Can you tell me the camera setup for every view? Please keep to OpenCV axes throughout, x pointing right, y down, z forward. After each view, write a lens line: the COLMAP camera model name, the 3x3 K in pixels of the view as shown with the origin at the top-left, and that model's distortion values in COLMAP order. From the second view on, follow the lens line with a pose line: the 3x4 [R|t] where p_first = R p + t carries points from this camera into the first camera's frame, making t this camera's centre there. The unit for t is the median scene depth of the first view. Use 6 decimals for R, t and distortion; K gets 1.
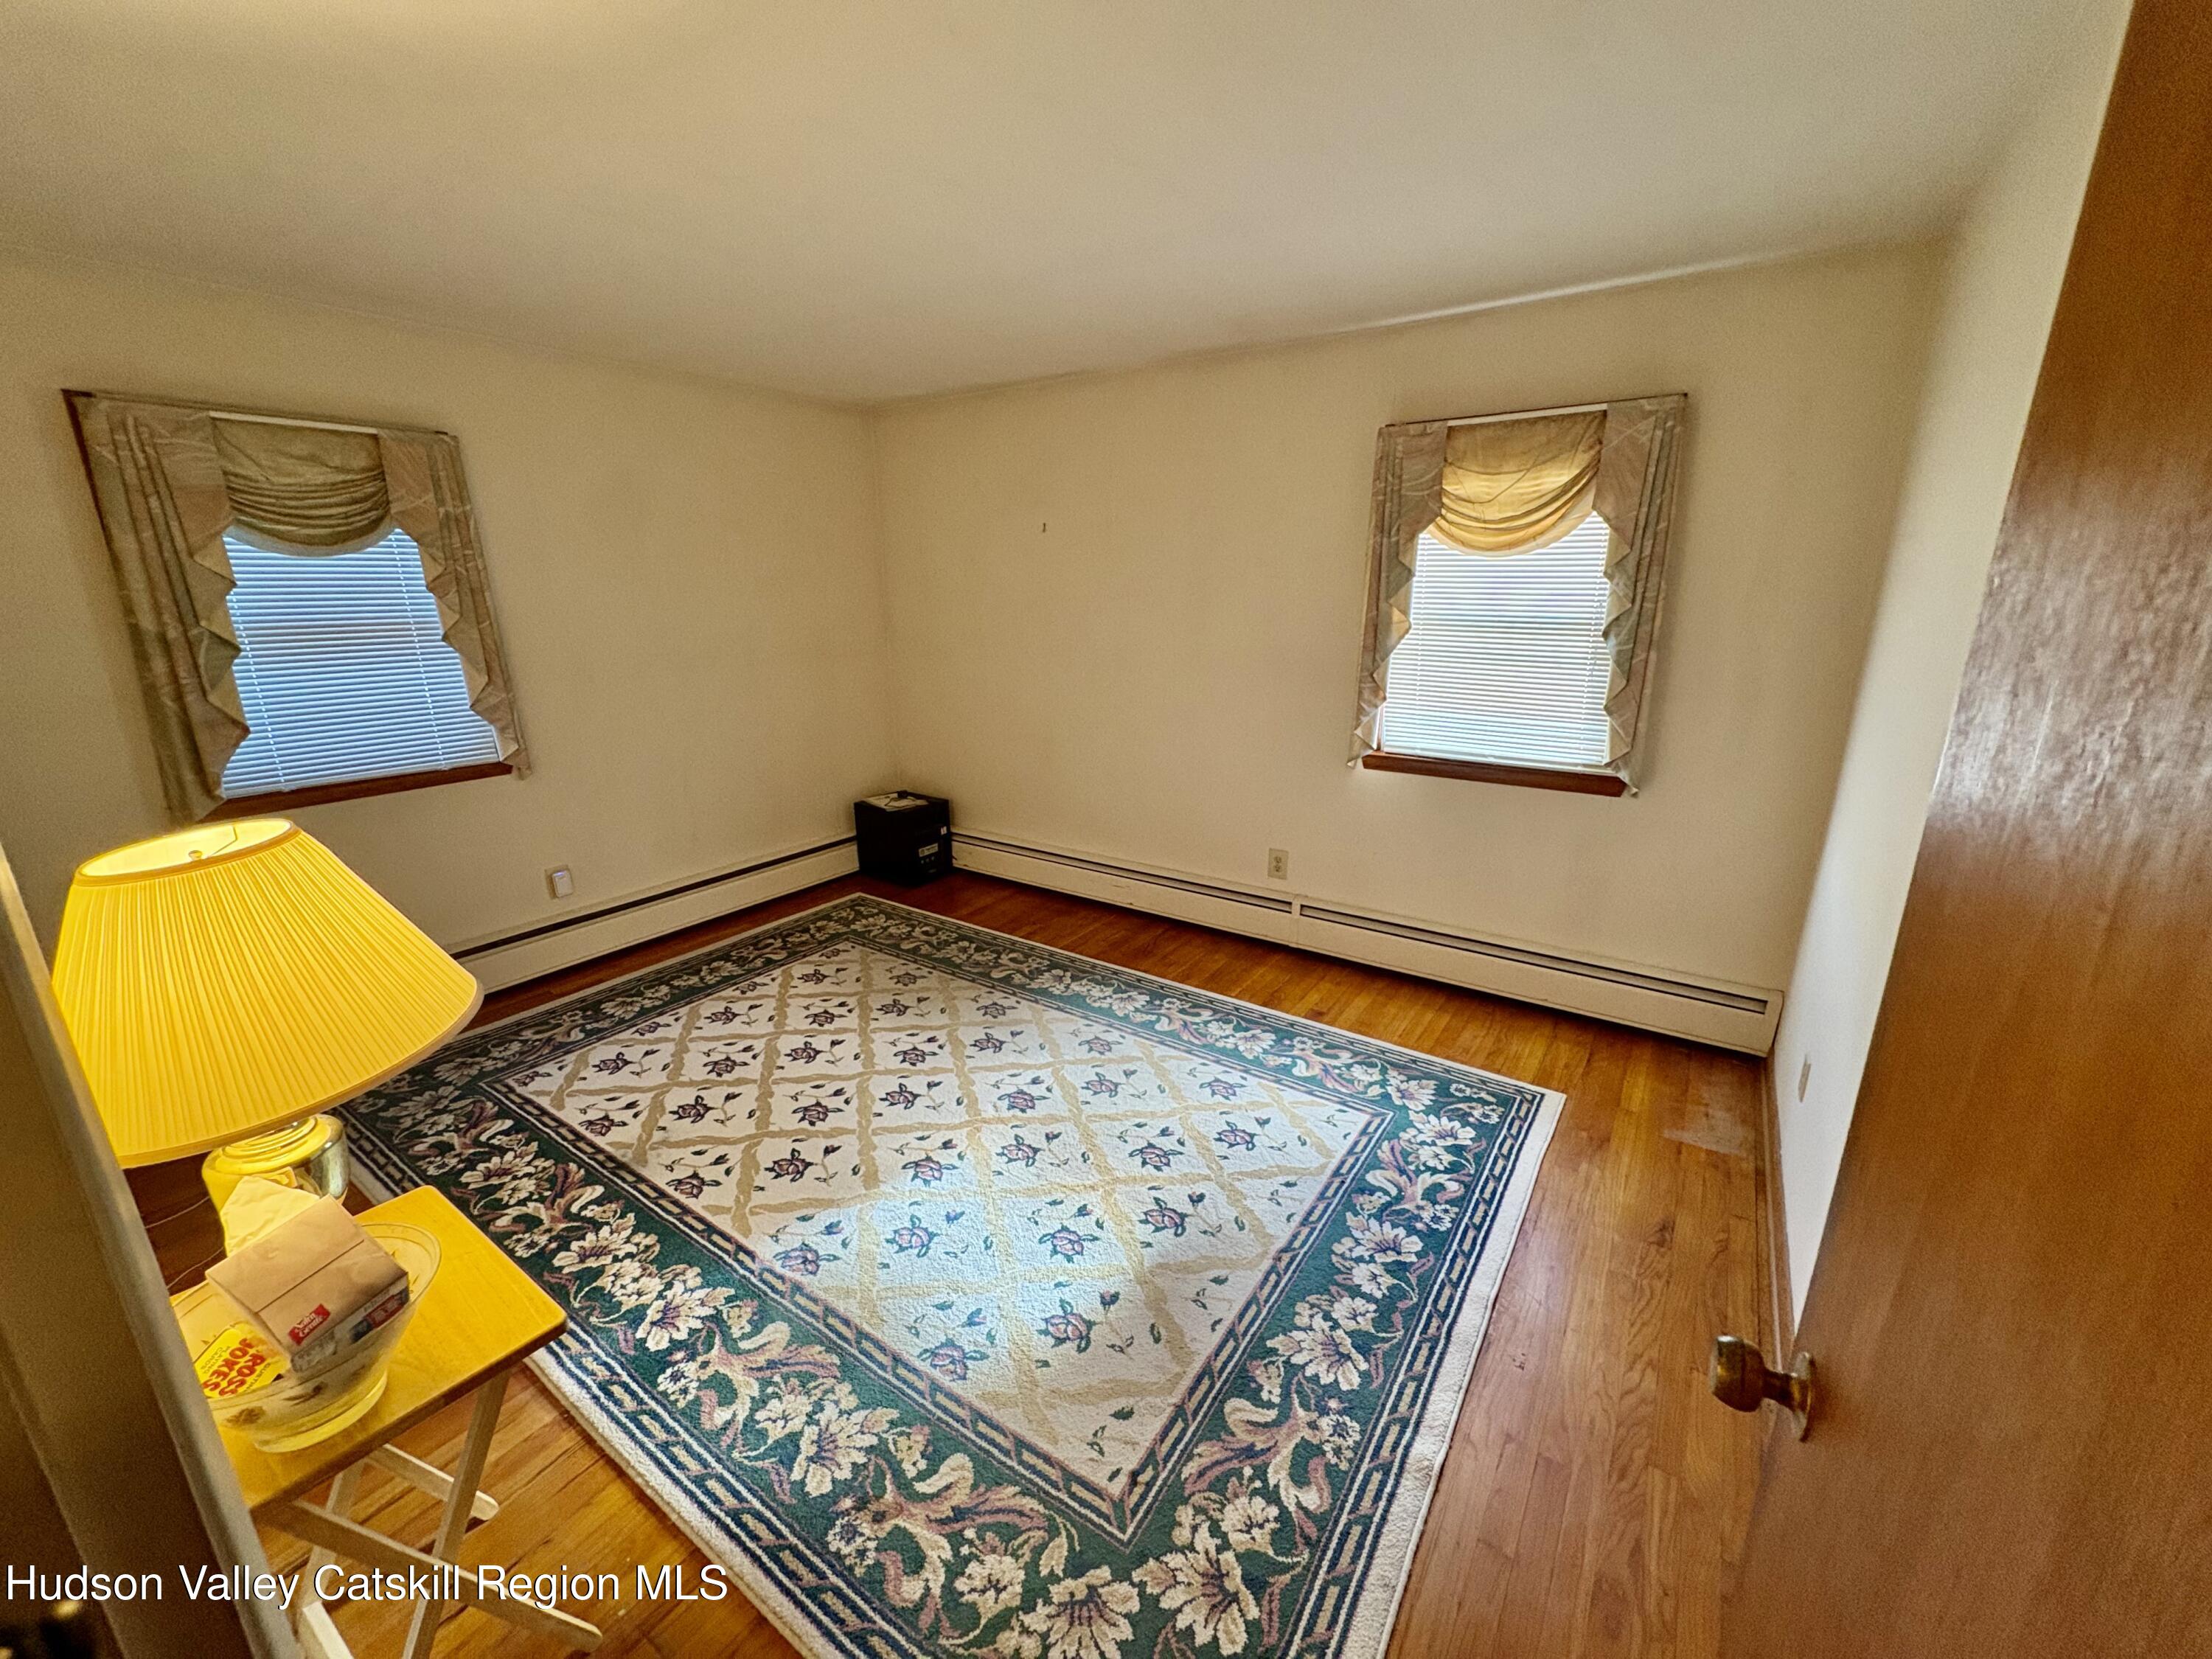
lens RADIAL K [[874.0, 0, 1111.7], [0, 874.0, 831.1], [0, 0, 1]] dist [-0.016244, -0.002231]
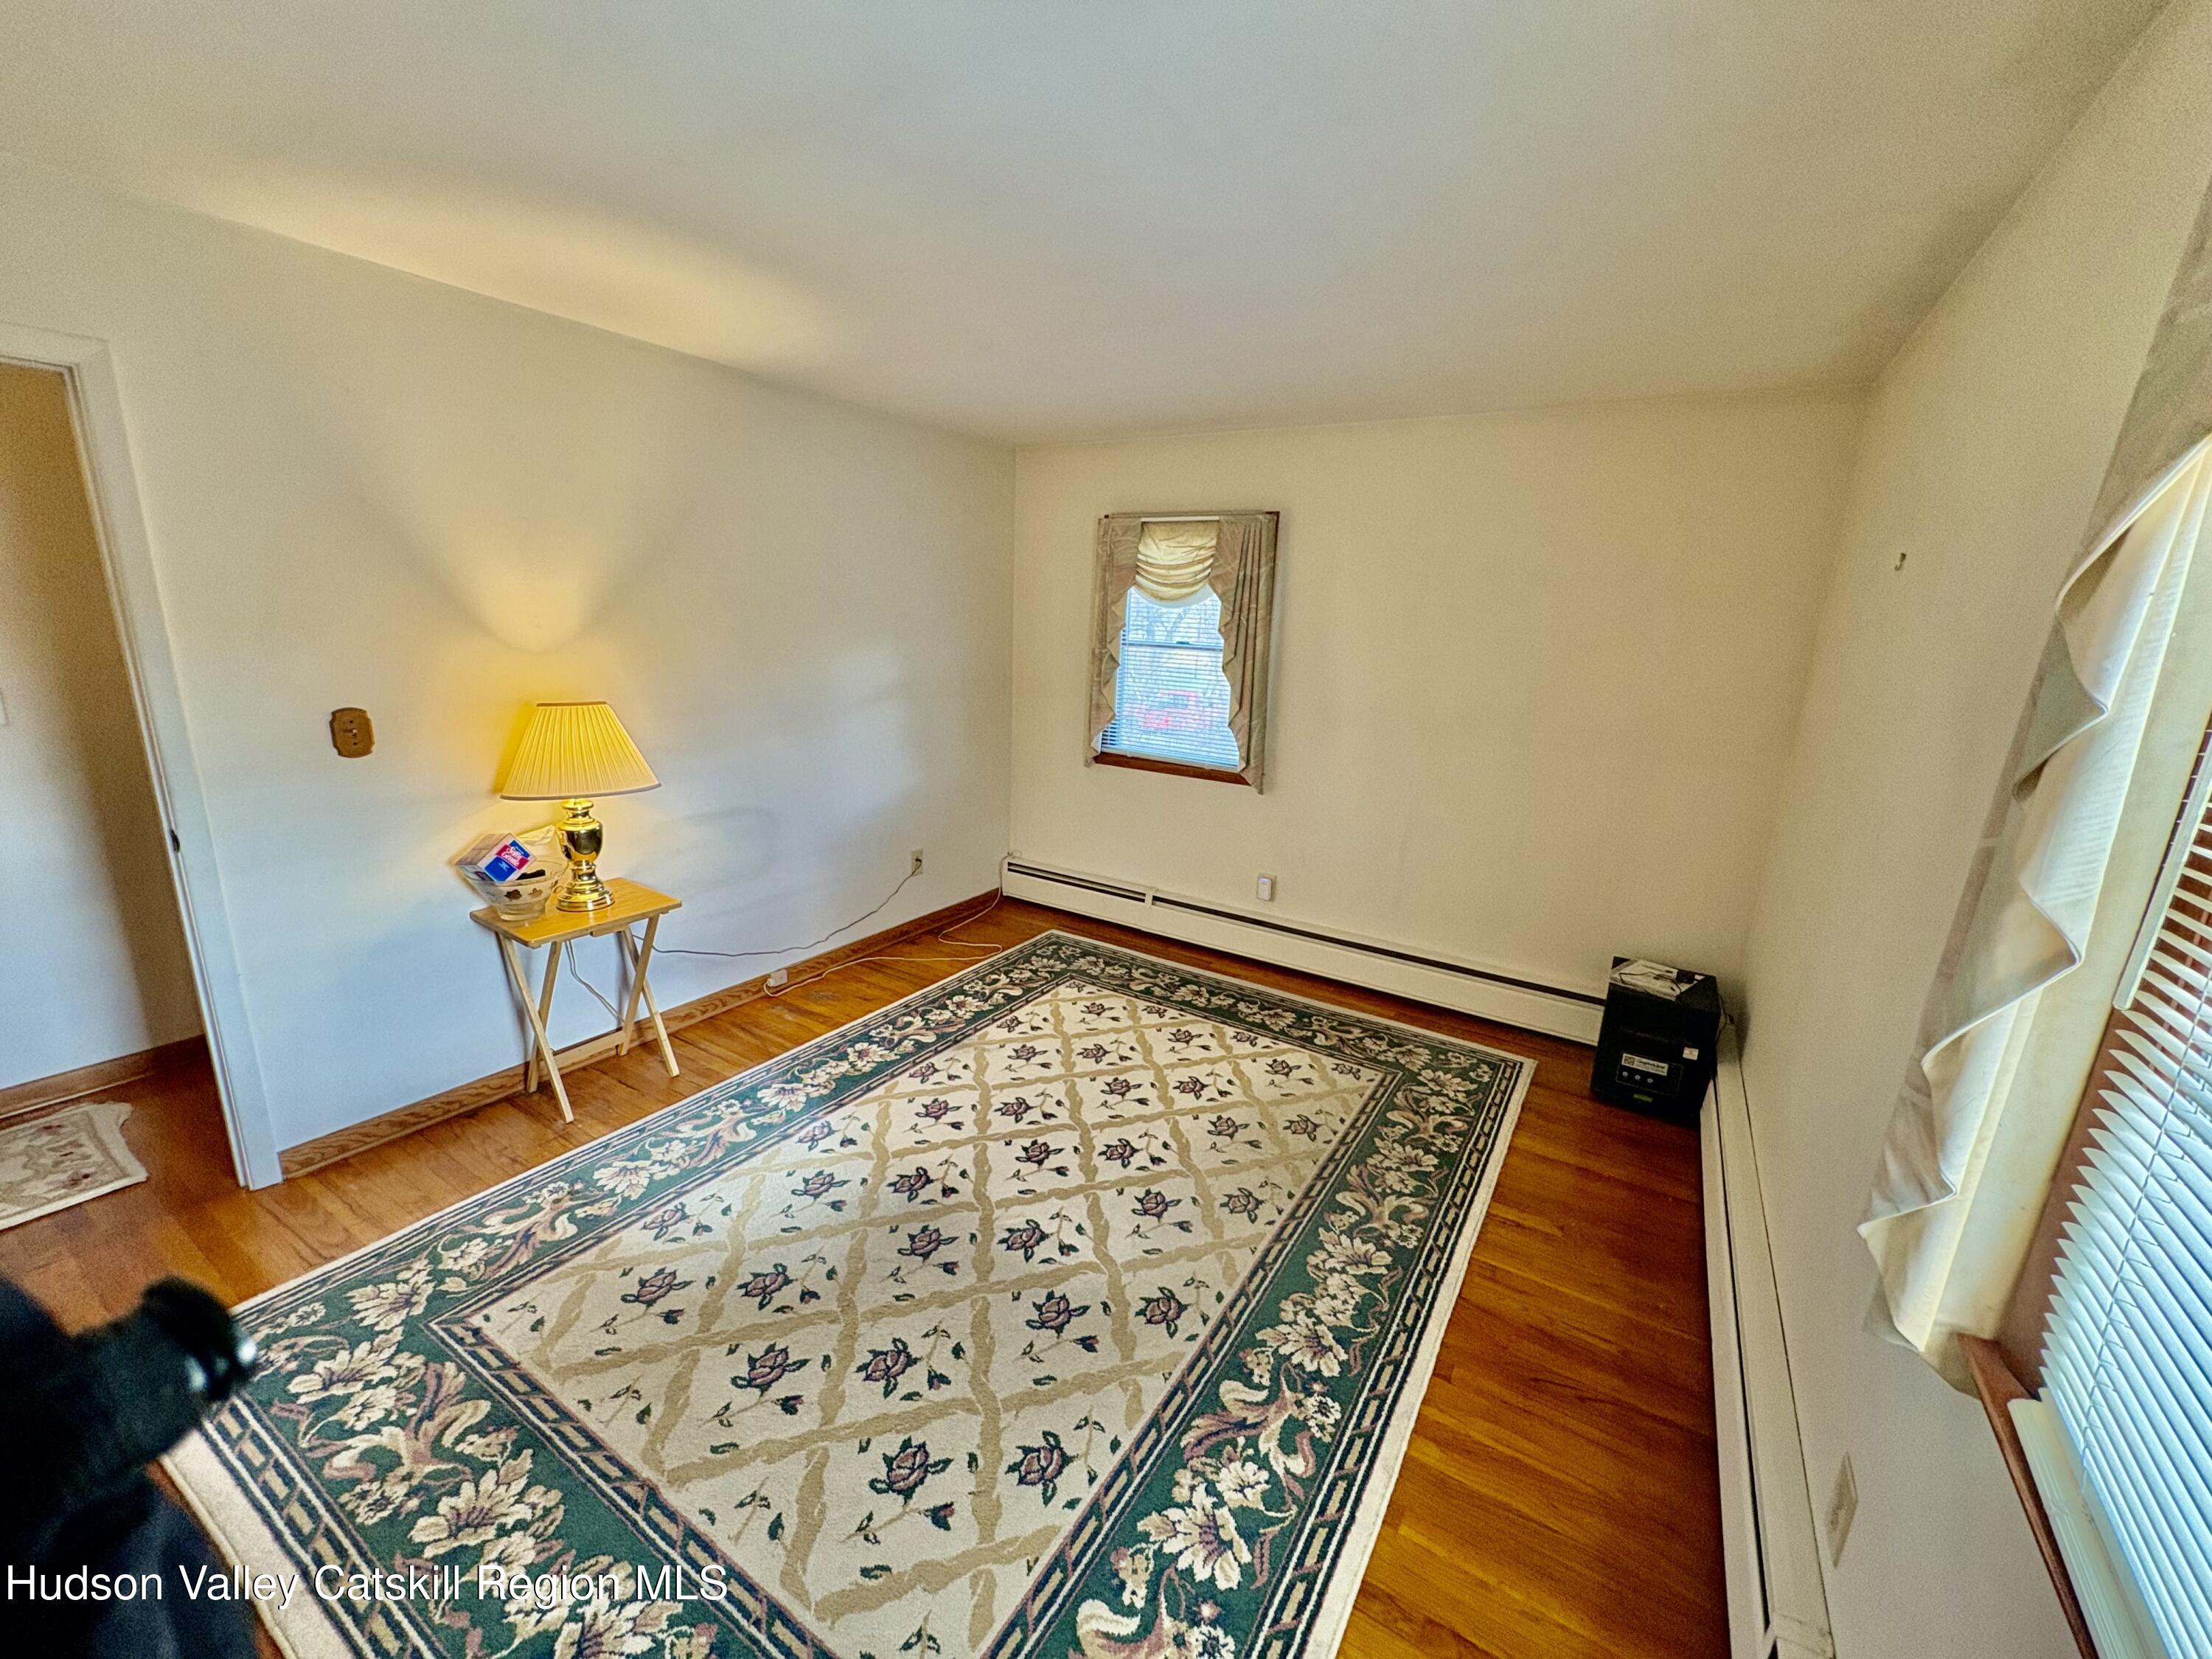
lens RADIAL K [[874.0, 0, 1116.7], [0, 874.0, 826.5], [0, 0, 1]] dist [-0.016244, -0.002231]
pose [[0.044121, 0.237813, -0.970308, 0.516666], [-0.320024, 0.923437, 0.211773, -0.220845], [0.946381, 0.301179, 0.116849, 0.720873]]
